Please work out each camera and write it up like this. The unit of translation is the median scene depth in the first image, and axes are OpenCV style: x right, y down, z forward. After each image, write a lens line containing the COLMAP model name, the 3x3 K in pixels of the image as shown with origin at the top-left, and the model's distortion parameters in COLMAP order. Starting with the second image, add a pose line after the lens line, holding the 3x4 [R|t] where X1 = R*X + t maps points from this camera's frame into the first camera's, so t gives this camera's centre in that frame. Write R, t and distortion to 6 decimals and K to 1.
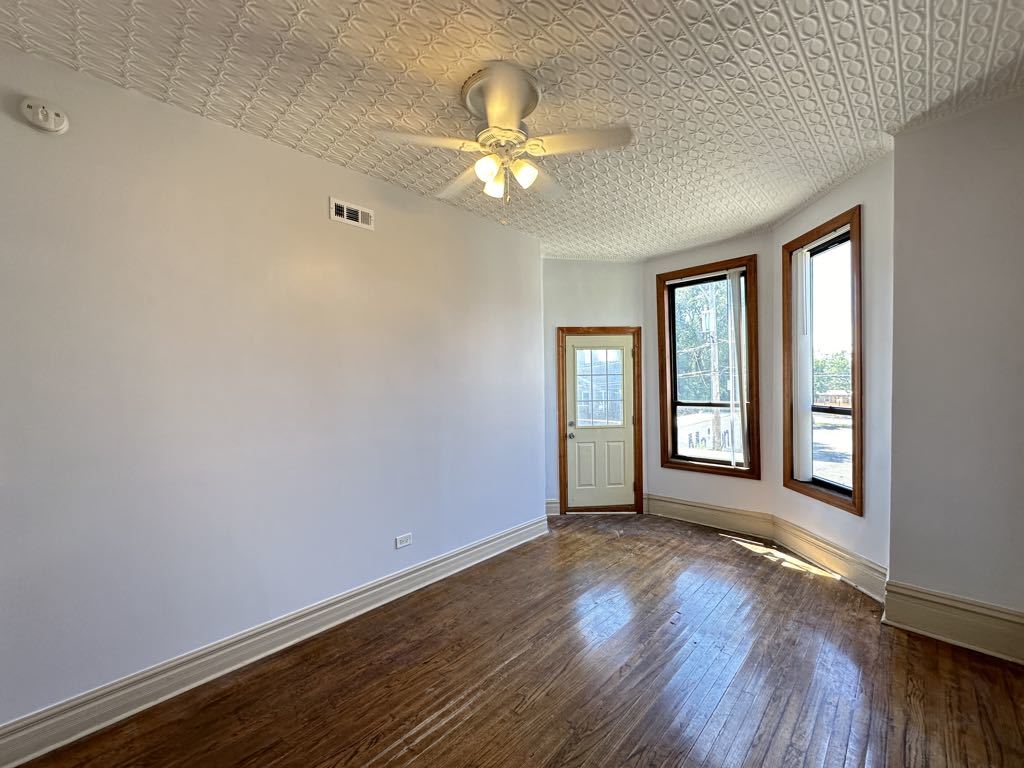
lens RADIAL K [[407.9, 0, 512.0], [0, 407.9, 384.0], [0, 0, 1]] dist [-0.001394, 0.000380]
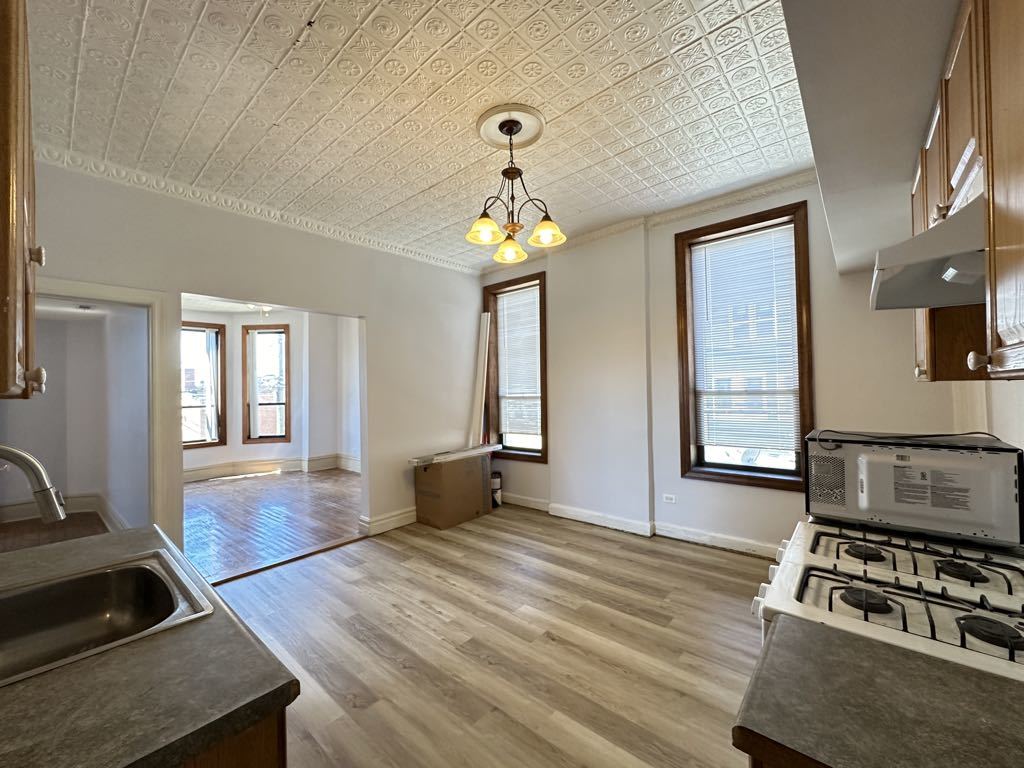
lens RADIAL K [[407.9, 0, 512.0], [0, 407.9, 384.0], [0, 0, 1]] dist [-0.001394, 0.000380]
pose [[-0.069745, 0.035676, 0.996927, -1.439420], [0.029668, 0.998992, -0.033674, 0.061207], [-0.997124, 0.027228, -0.070733, -0.190205]]
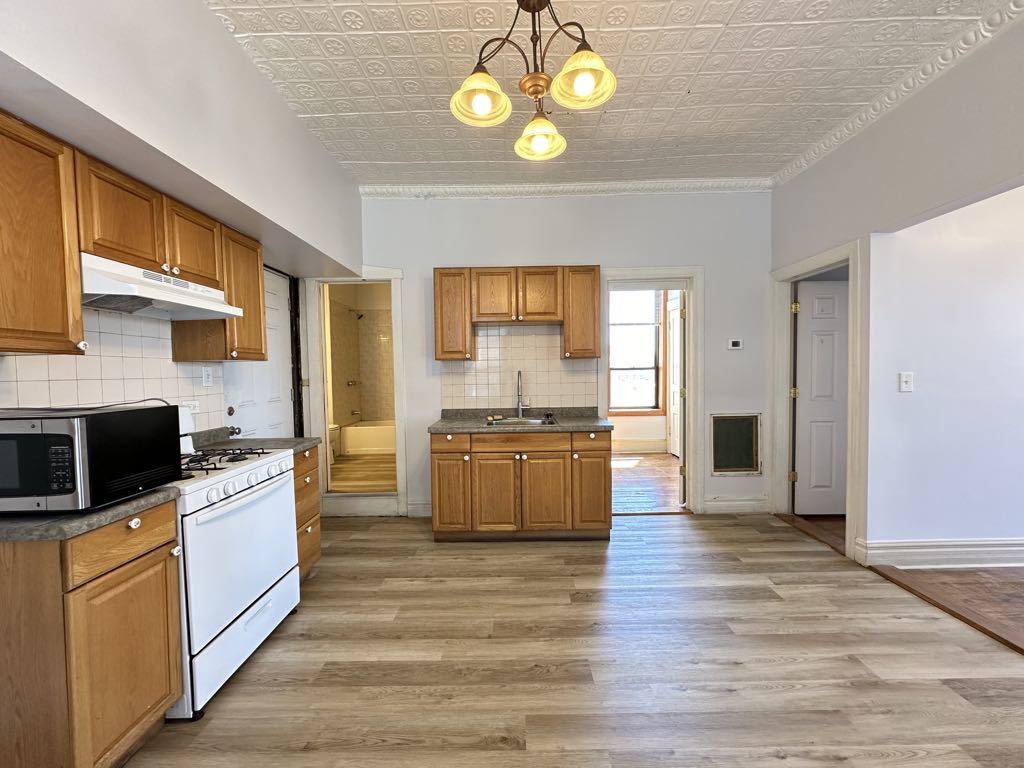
lens RADIAL K [[407.9, 0, 512.0], [0, 407.9, 384.0], [0, 0, 1]] dist [-0.001394, 0.000380]
pose [[0.700617, 0.031521, -0.712841, -0.542814], [-0.002015, 0.999107, 0.042198, 0.069239], [0.713534, -0.028128, 0.700055, -0.544615]]
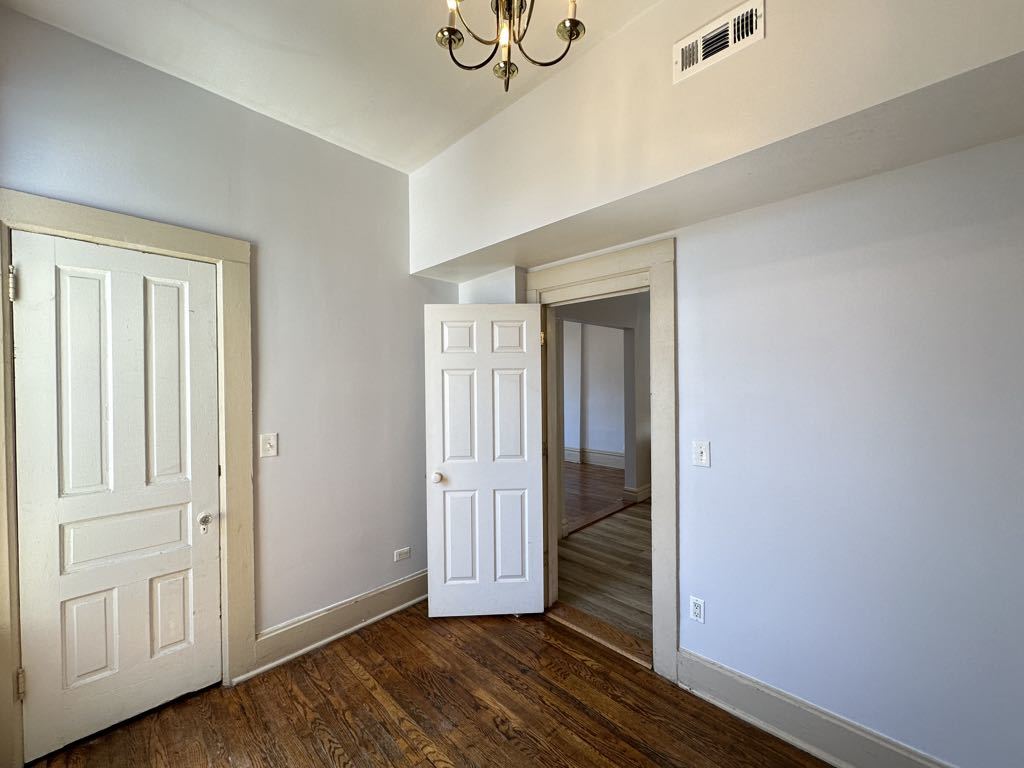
lens RADIAL K [[407.9, 0, 512.0], [0, 407.9, 384.0], [0, 0, 1]] dist [-0.001394, 0.000380]
pose [[0.001101, 0.011813, 0.999930, -1.689842], [0.016971, 0.999786, -0.011830, 0.026932], [-0.999855, 0.016983, 0.000901, 0.522080]]
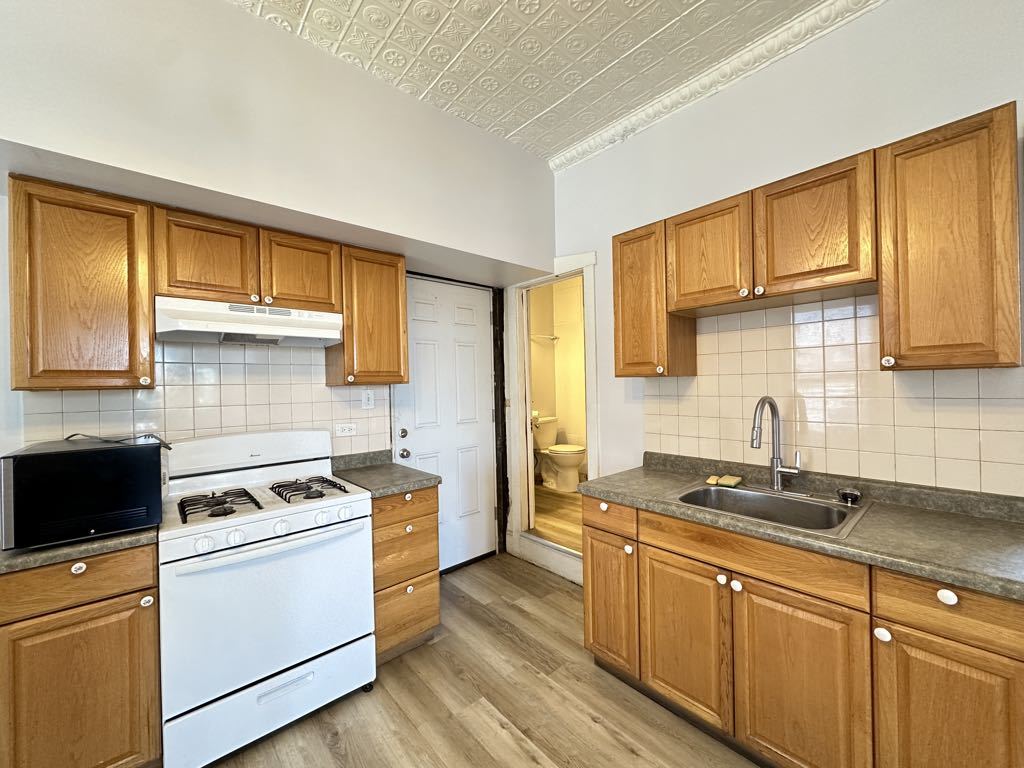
lens RADIAL K [[407.9, 0, 512.0], [0, 407.9, 384.0], [0, 0, 1]] dist [-0.001394, 0.000380]
pose [[-0.068425, 0.020463, -0.997446, -0.709816], [0.015331, 0.999693, 0.019457, 0.050798], [0.997538, -0.013961, -0.068718, -0.144321]]
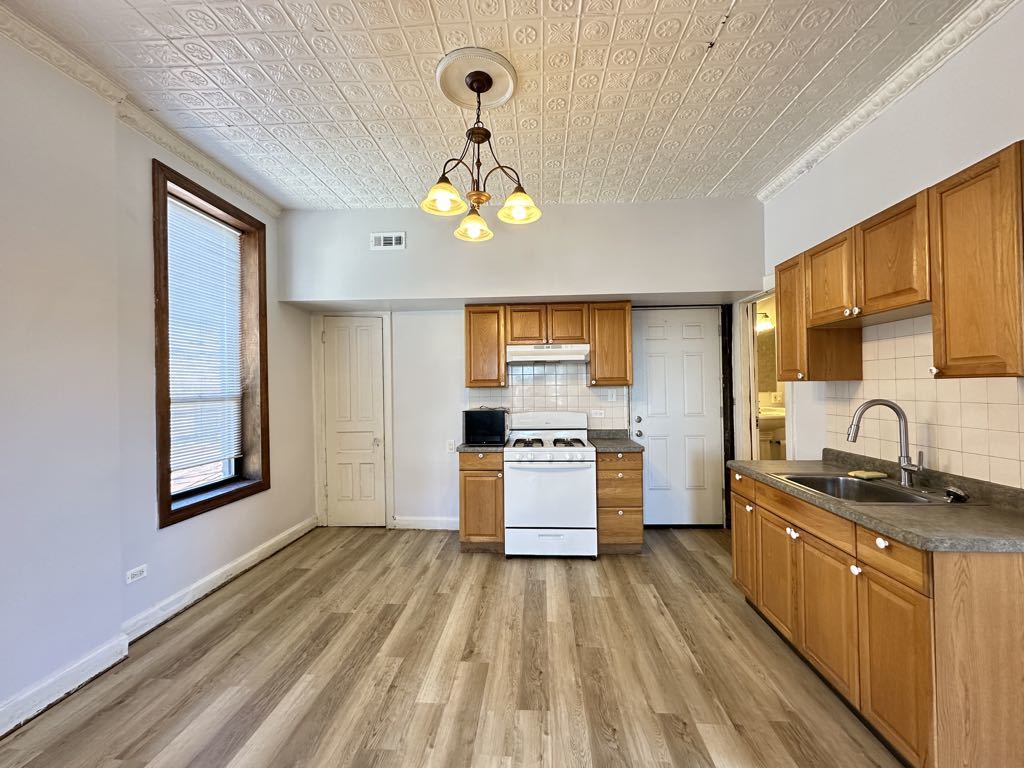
lens RADIAL K [[407.9, 0, 512.0], [0, 407.9, 384.0], [0, 0, 1]] dist [-0.001394, 0.000380]
pose [[-0.754879, 0.021879, -0.655499, -0.488355], [0.022715, 0.999716, 0.007210, 0.043615], [0.655470, -0.009447, -0.755162, 0.193991]]
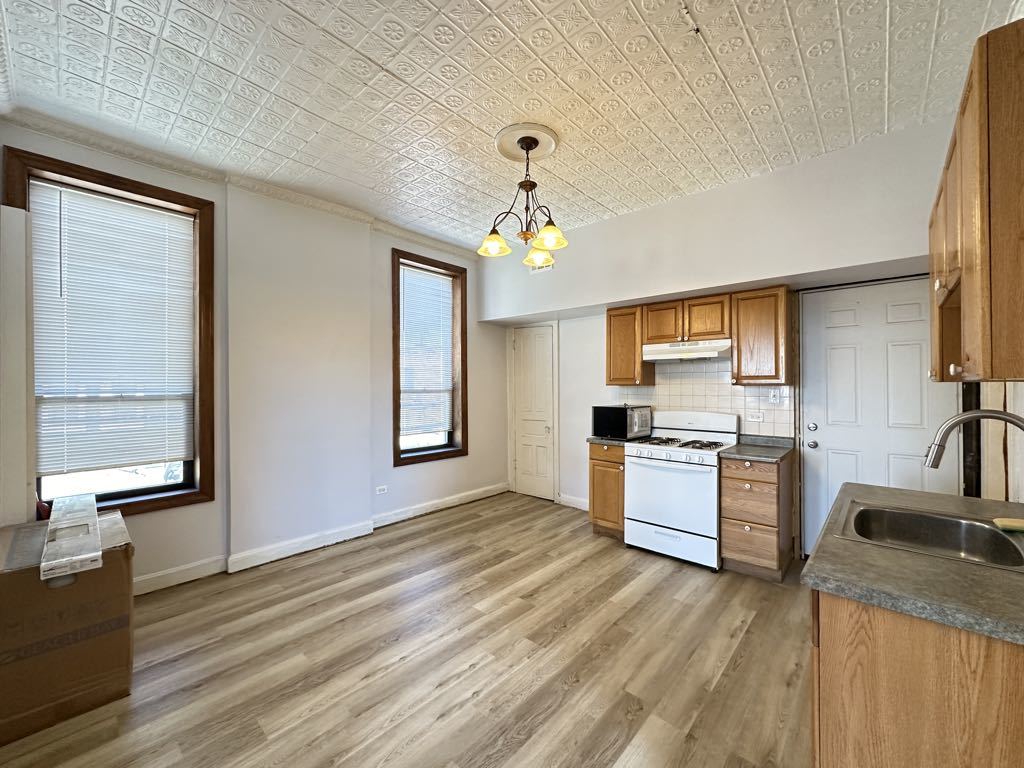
lens RADIAL K [[407.9, 0, 512.0], [0, 407.9, 384.0], [0, 0, 1]] dist [-0.001394, 0.000380]
pose [[-0.998911, 0.018221, -0.042940, -0.757542], [0.018172, 0.999834, 0.001531, 0.046959], [0.042961, 0.000749, -0.999076, 0.442670]]
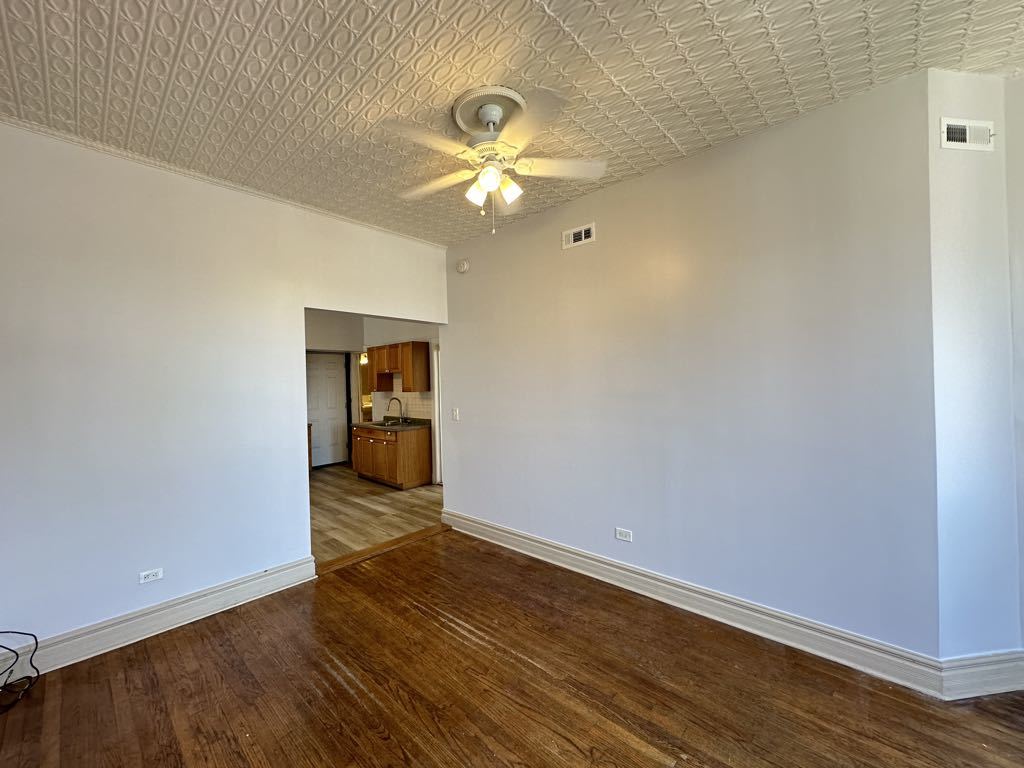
lens RADIAL K [[407.9, 0, 512.0], [0, 407.9, 384.0], [0, 0, 1]] dist [-0.001394, 0.000380]
pose [[0.033947, 0.024194, -0.999131, 0.577858], [0.017595, 0.999538, 0.024802, -0.015320], [0.999269, -0.018421, 0.033505, 0.554272]]
